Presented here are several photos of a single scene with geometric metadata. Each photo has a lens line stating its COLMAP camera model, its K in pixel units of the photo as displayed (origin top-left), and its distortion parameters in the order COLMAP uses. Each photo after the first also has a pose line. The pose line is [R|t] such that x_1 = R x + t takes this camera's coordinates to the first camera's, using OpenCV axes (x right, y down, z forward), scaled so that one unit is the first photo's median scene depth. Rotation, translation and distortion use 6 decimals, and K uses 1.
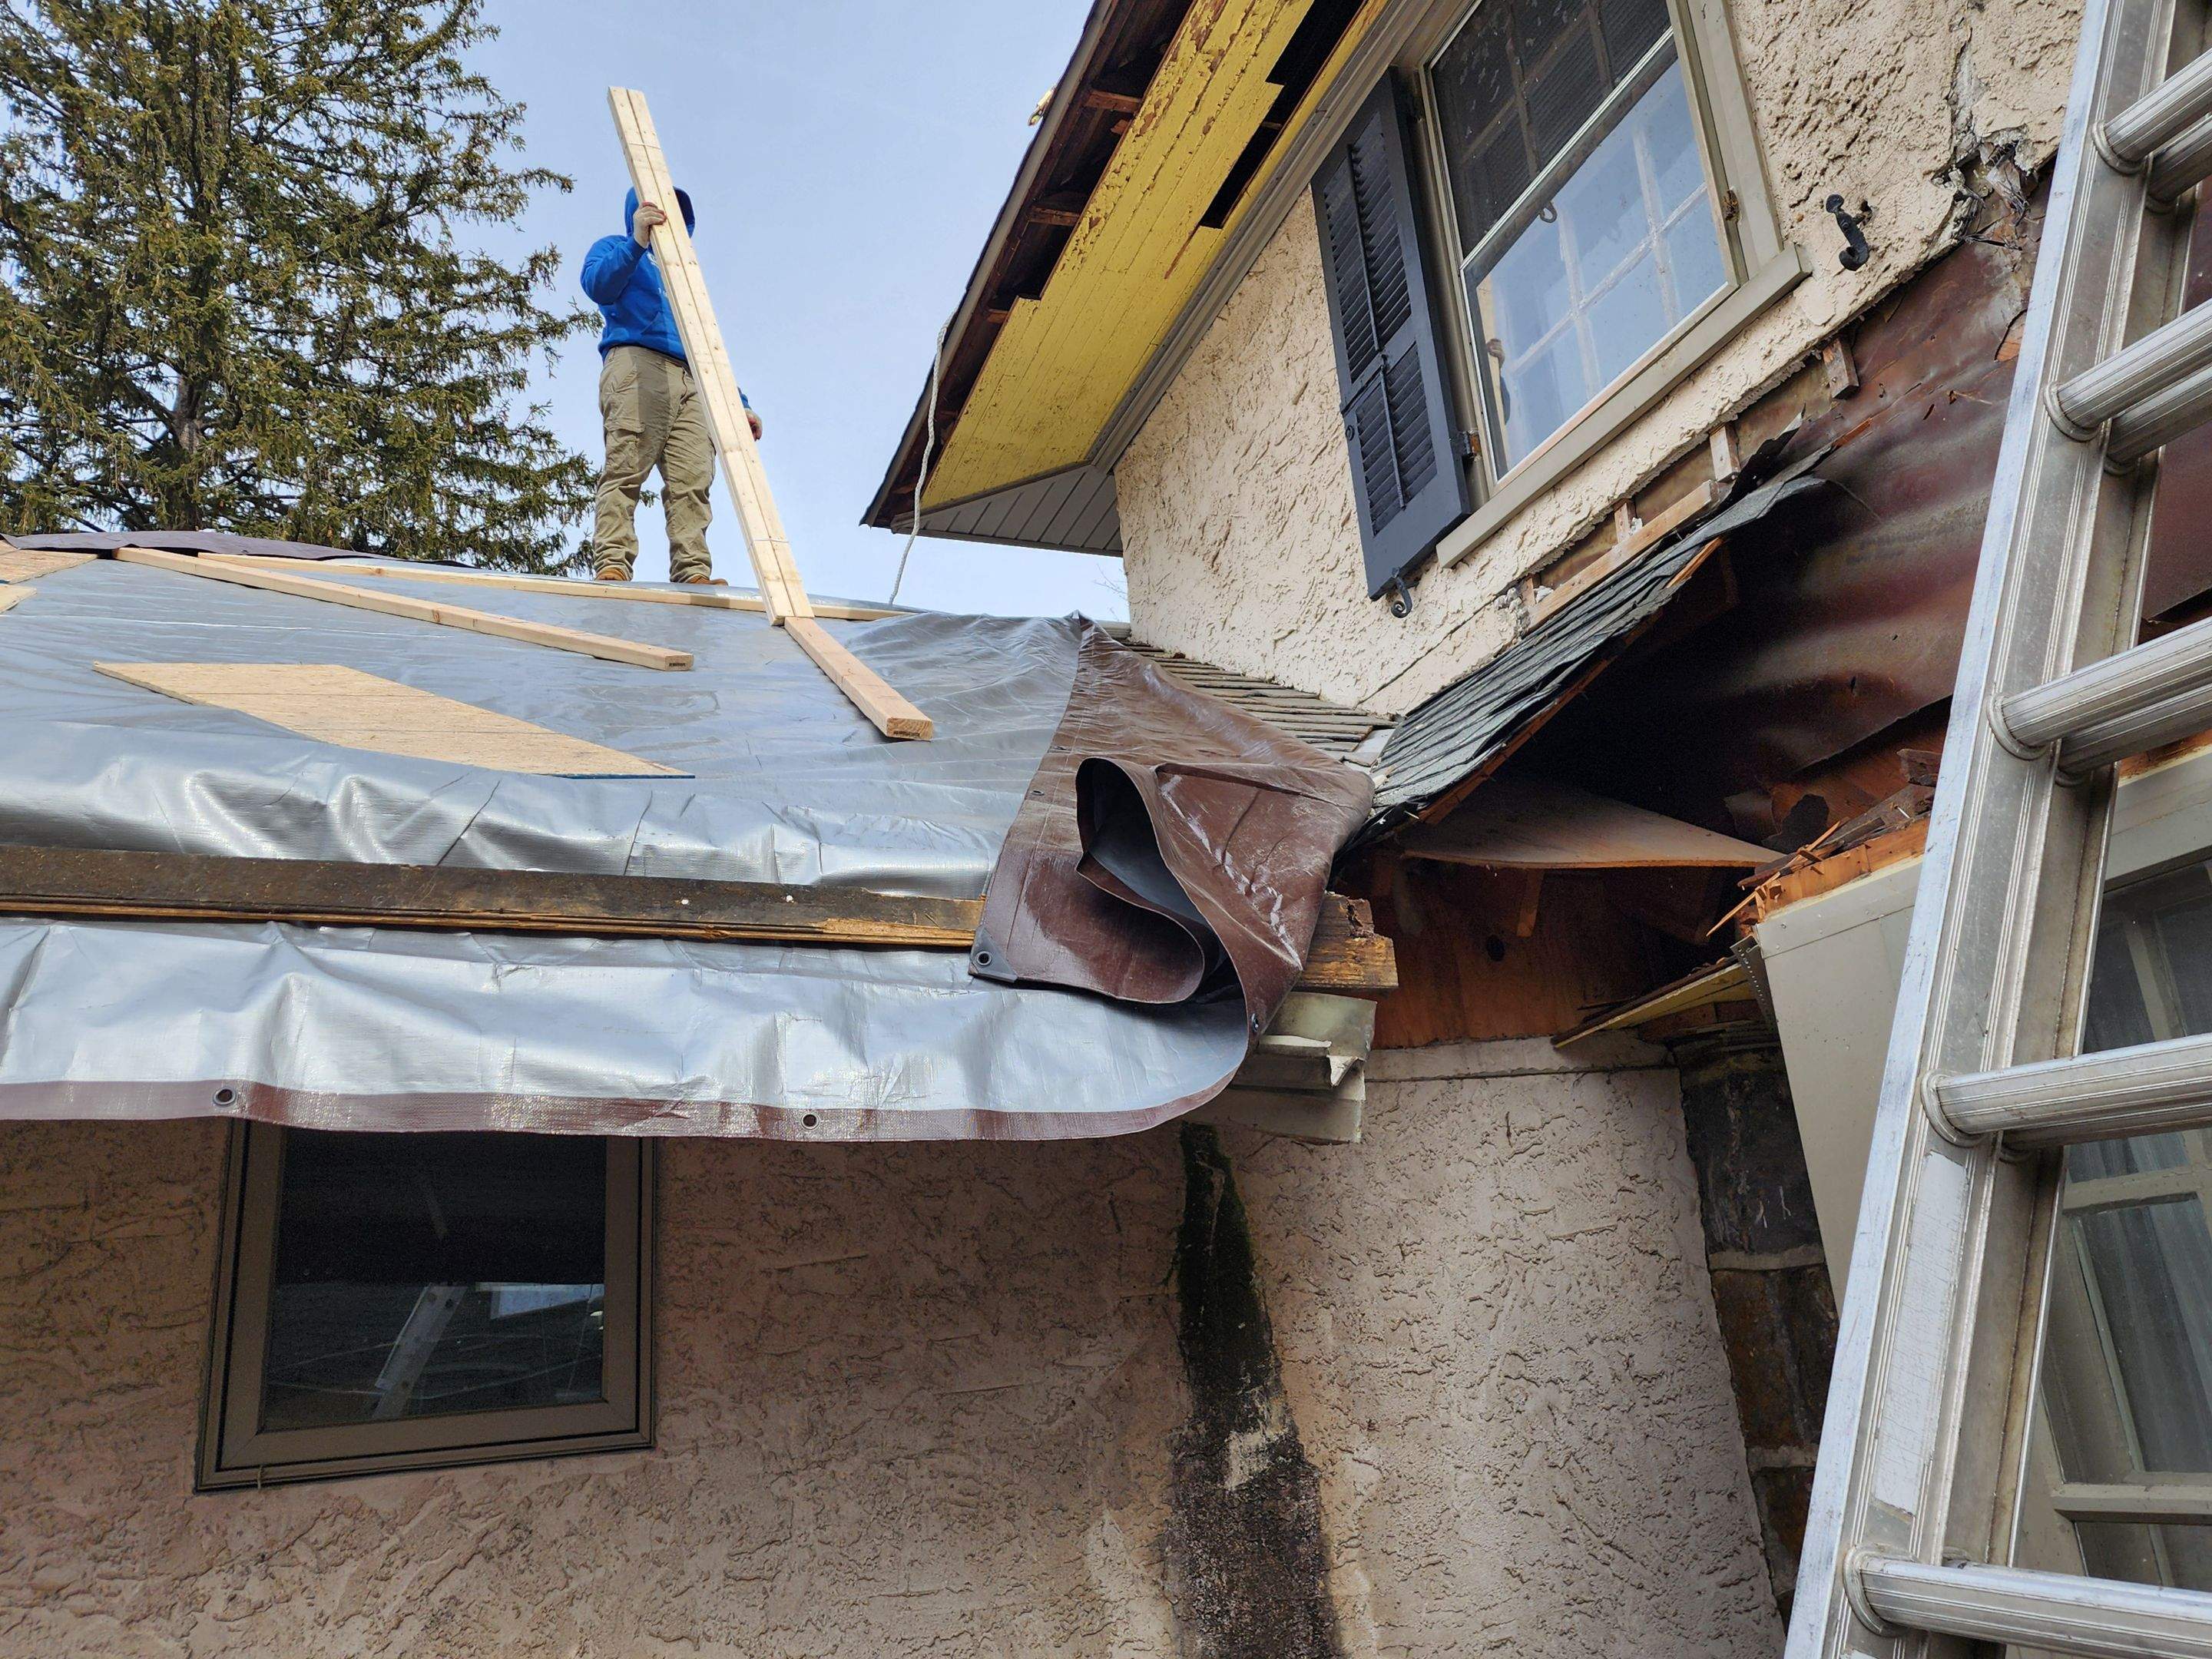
lens RADIAL K [[1698.5, 0, 1105.5], [0, 1698.5, 821.6], [0, 0, 1]] dist [0.083508, -0.072975]
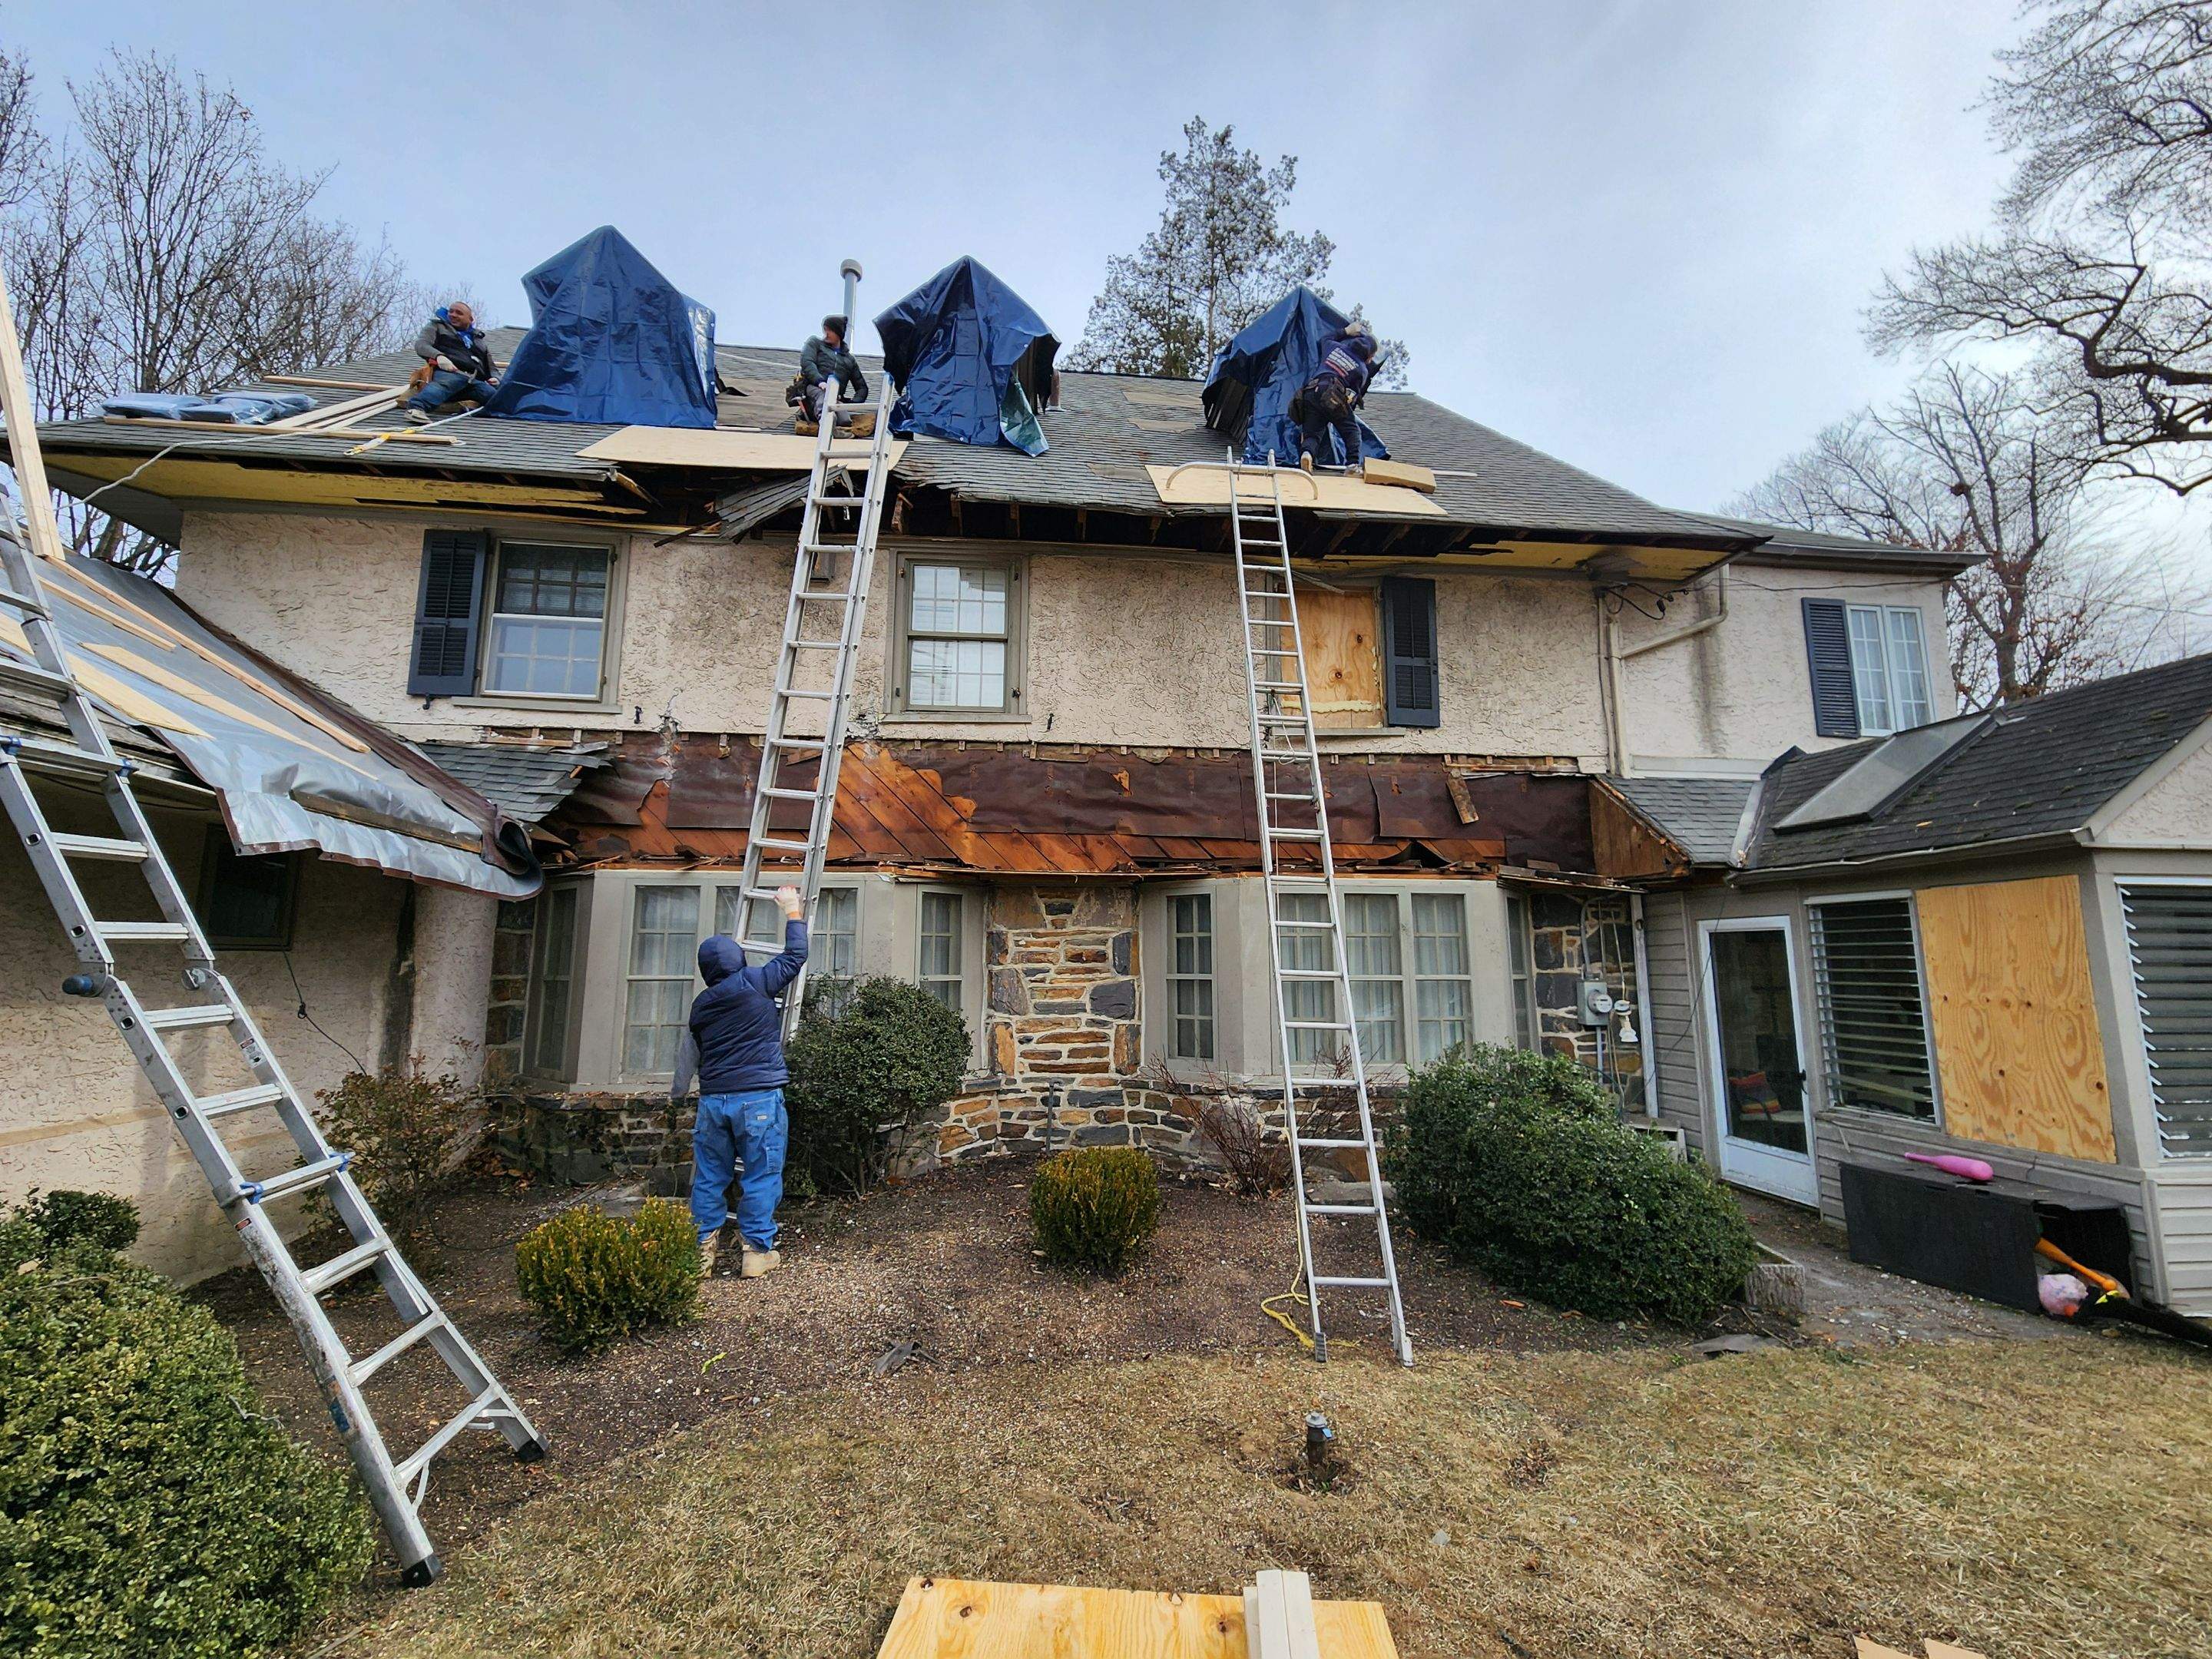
lens RADIAL K [[904.0, 0, 1106.0], [0, 904.0, 829.5], [0, 0, 1]] dist [-0.001851, 0.000406]
pose [[0.242065, 0.216855, 0.945716, -1.369260], [-0.328129, 0.935570, -0.130541, -0.151257], [-0.913091, -0.278718, 0.297625, -0.851025]]
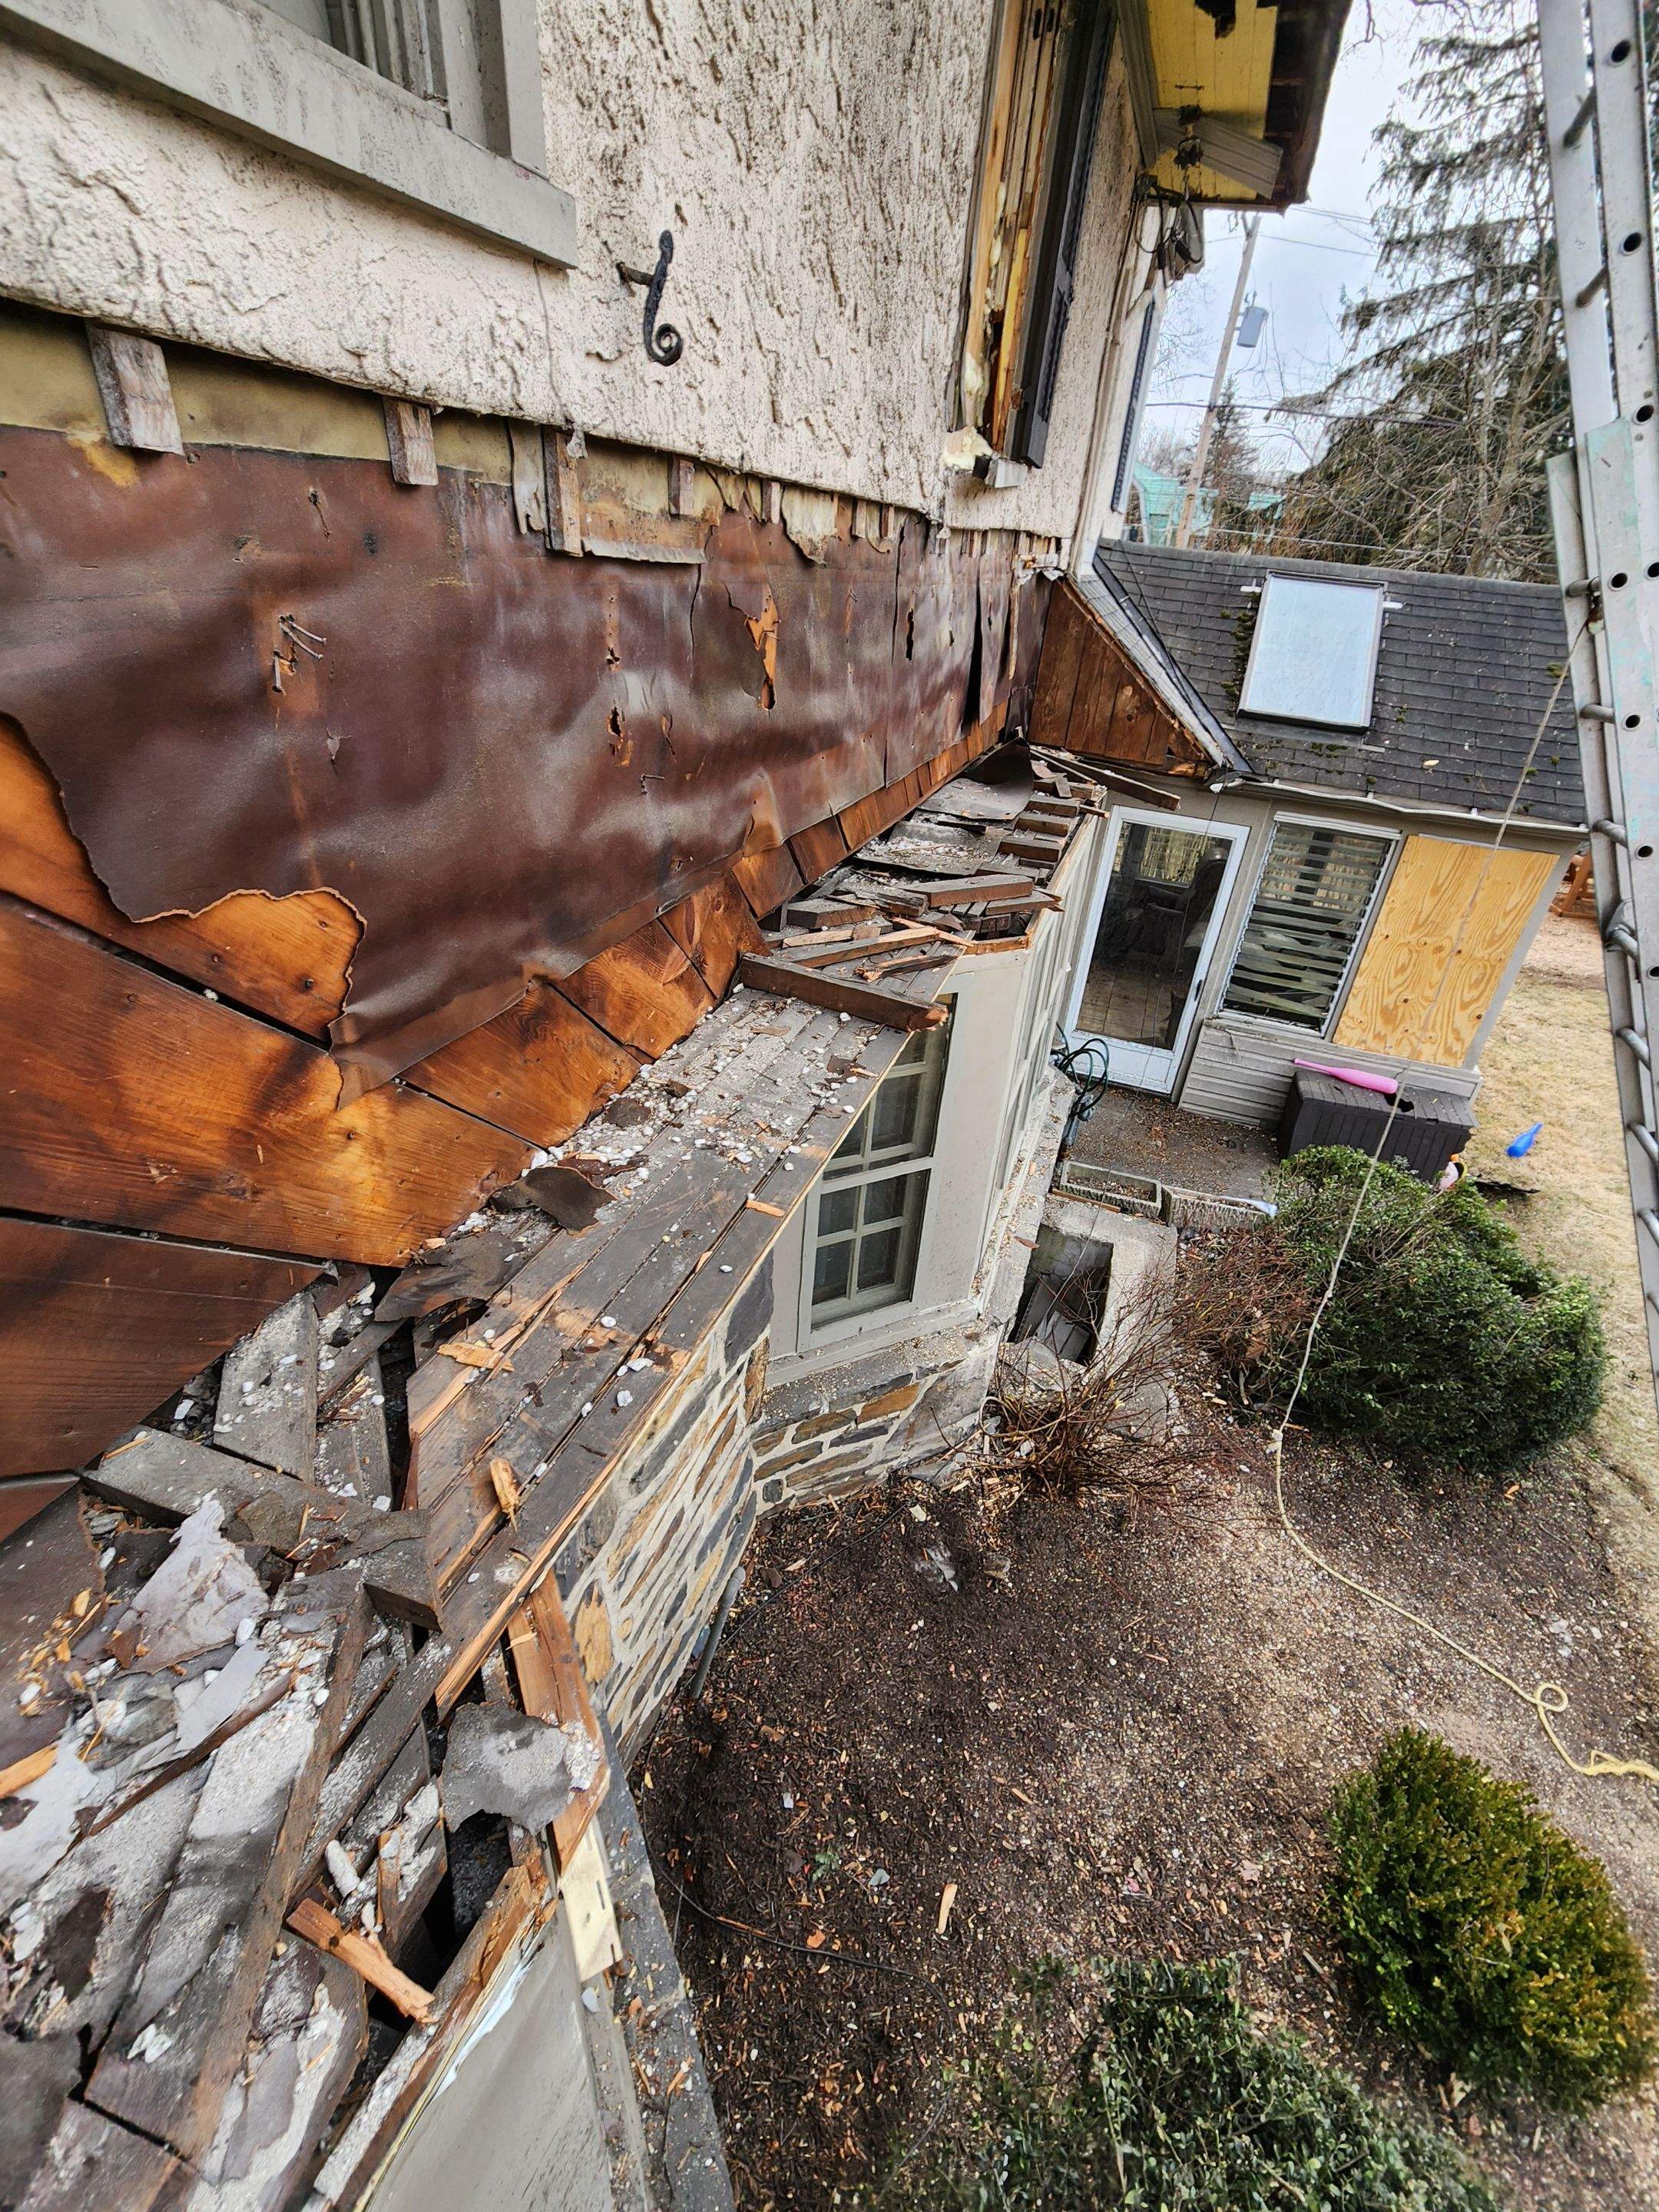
lens RADIAL K [[952.8, 0, 869.4], [0, 952.8, 1103.8], [0, 0, 1]] dist [-0.009011, 0.007107]
pose [[-0.787792, -0.310232, 0.532109, 0.379974], [-0.224723, 0.949112, 0.220650, -0.462046], [-0.573484, 0.054249, -0.817419, 0.355256]]
